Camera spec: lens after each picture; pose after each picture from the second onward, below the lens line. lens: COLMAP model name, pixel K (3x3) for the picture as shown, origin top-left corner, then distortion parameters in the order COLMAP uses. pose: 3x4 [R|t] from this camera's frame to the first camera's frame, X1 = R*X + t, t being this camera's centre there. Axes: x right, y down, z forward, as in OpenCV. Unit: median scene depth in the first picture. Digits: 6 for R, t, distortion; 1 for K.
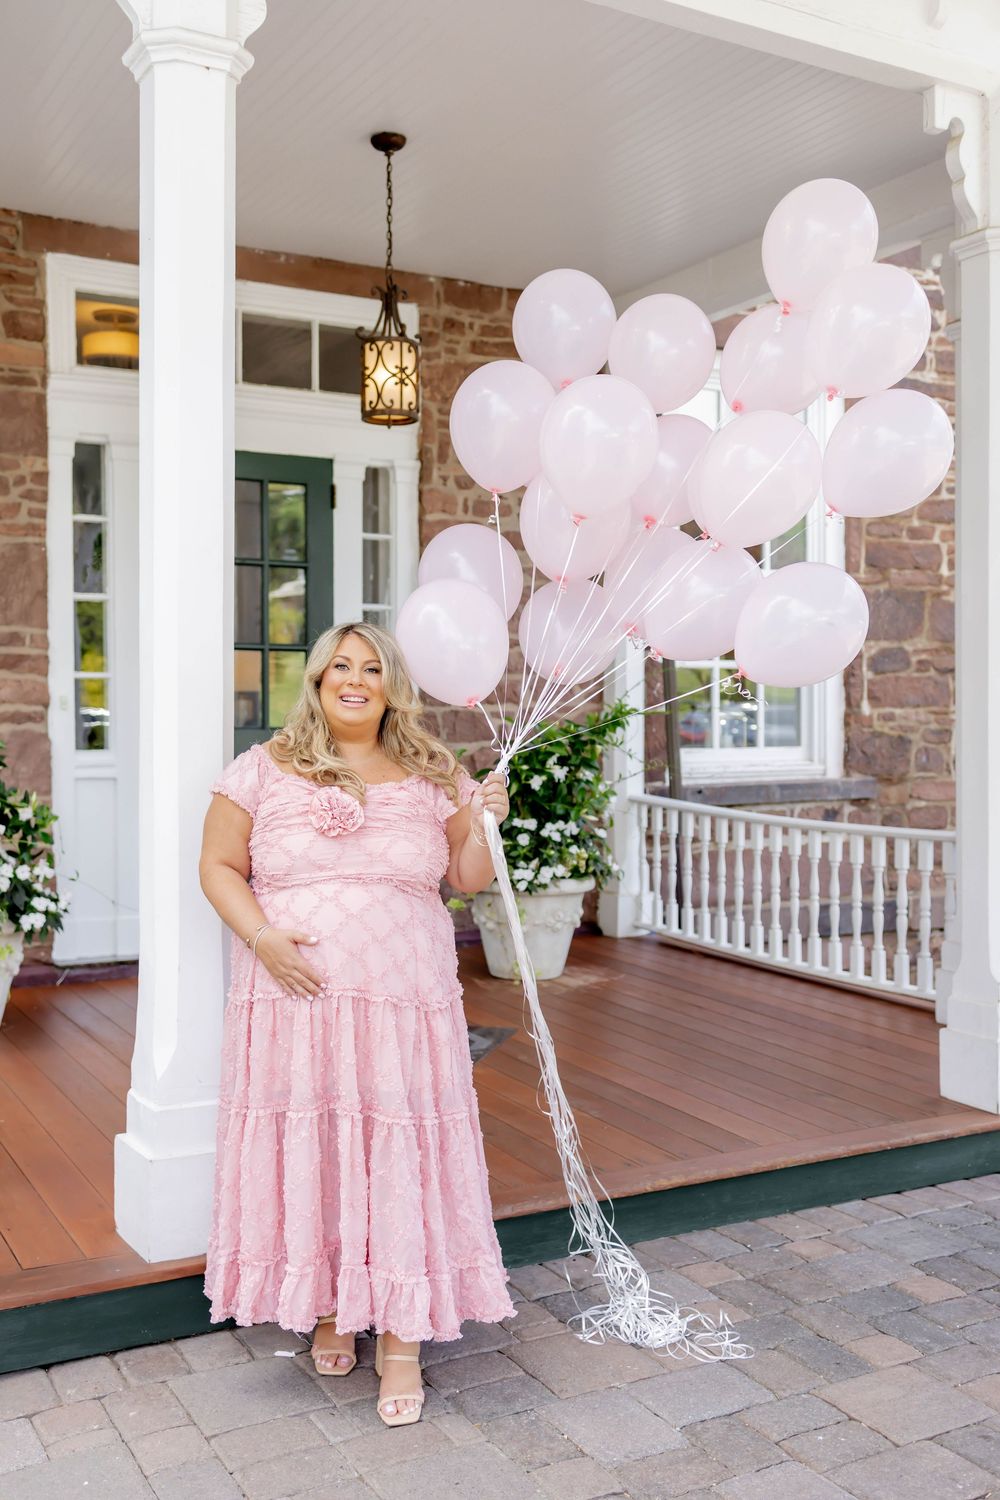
lens RADIAL K [[1447.5, 0, 504.4], [0, 1447.5, 762.4], [0, 0, 1]] dist [0.007095, 0.000000]
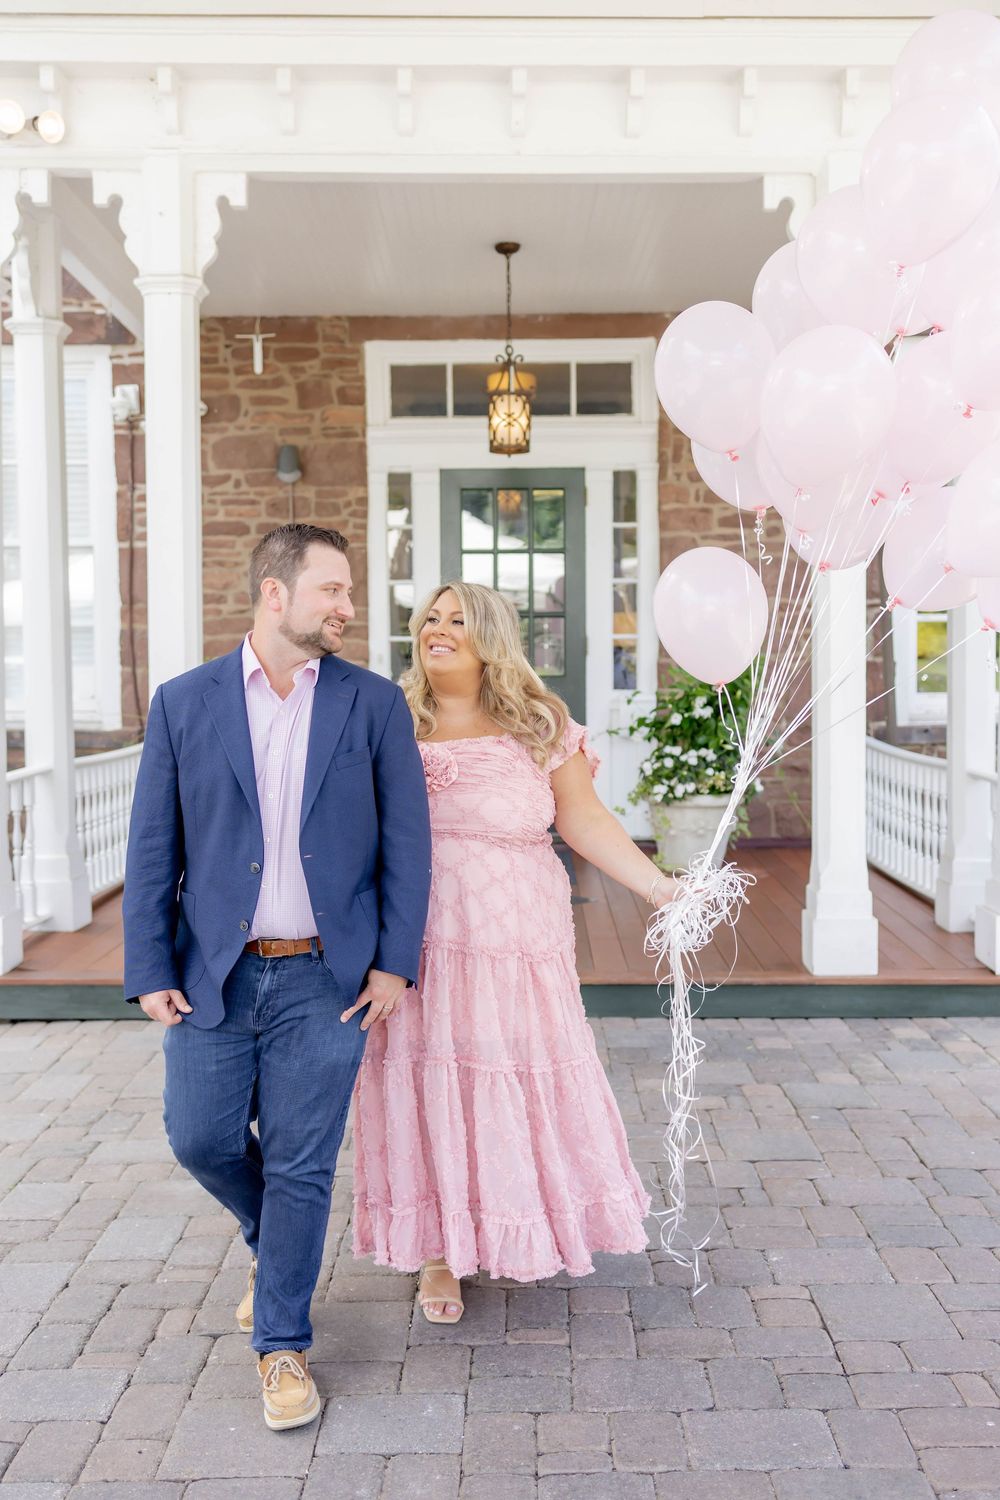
lens RADIAL K [[1347.7, 0, 499.2], [0, 1347.7, 747.2], [0, 0, 1]] dist [0.021767, -0.003259]
pose [[0.885193, 0.021942, -0.464706, 0.426049], [-0.008713, 0.999494, 0.030595, 0.004602], [0.465142, -0.023034, 0.884936, -0.121634]]
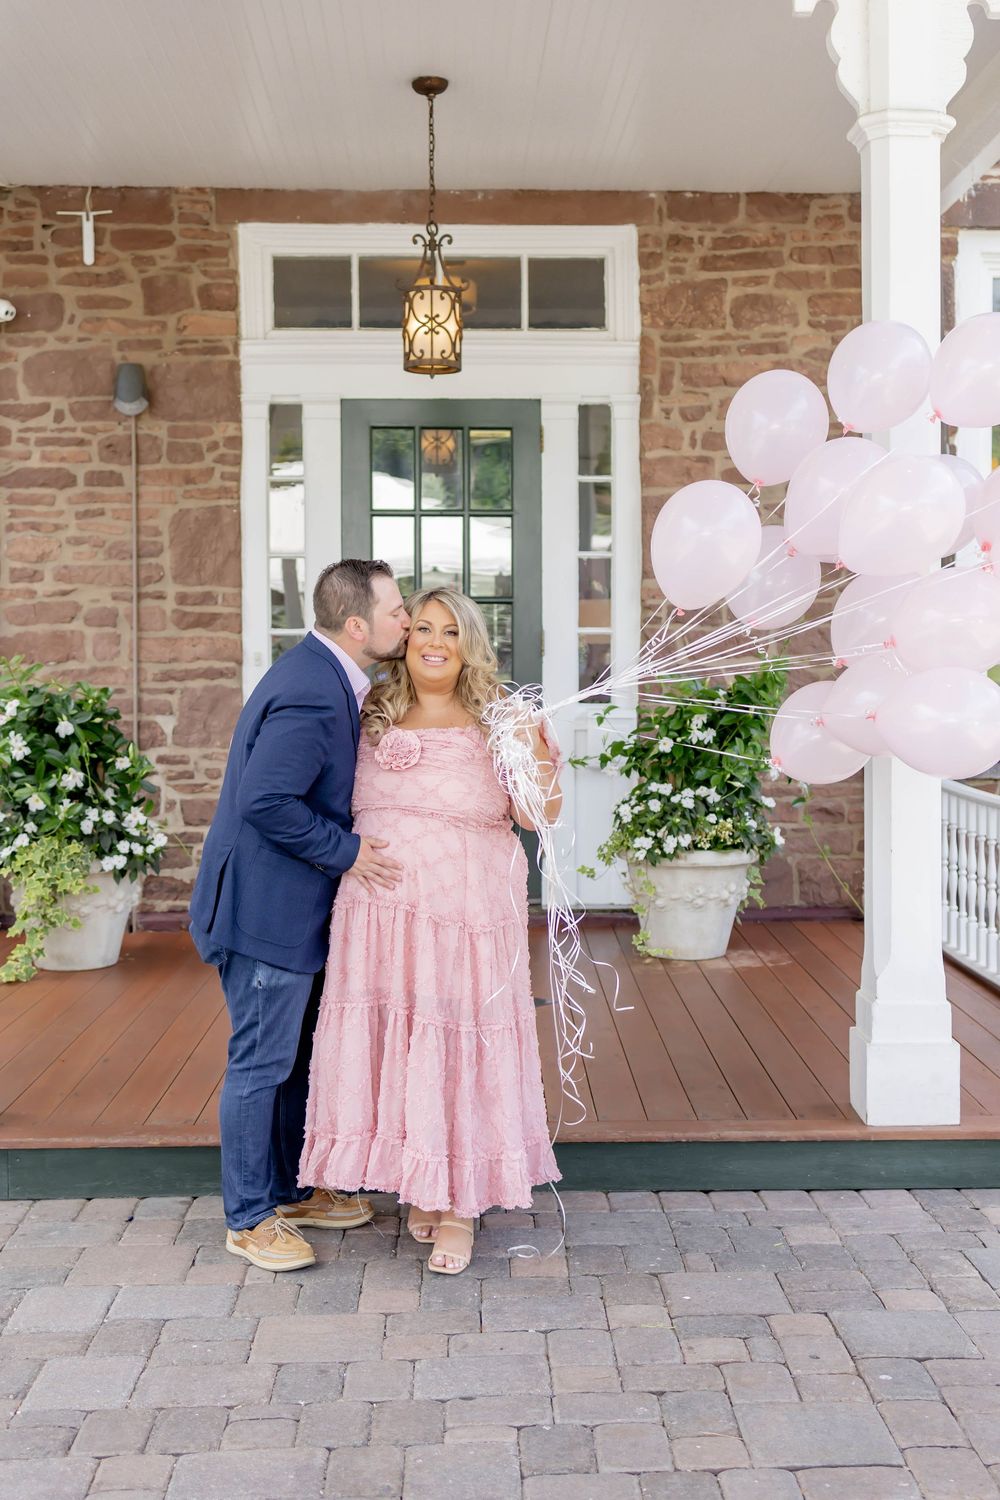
lens RADIAL K [[1694.1, 0, 511.0], [0, 1694.1, 738.3], [0, 0, 1]] dist [0.010328, 0.000000]
pose [[0.904020, 0.015300, -0.427216, 0.382906], [-0.011860, 0.999872, 0.010711, 0.000168], [0.427325, -0.004616, 0.904086, -0.012627]]
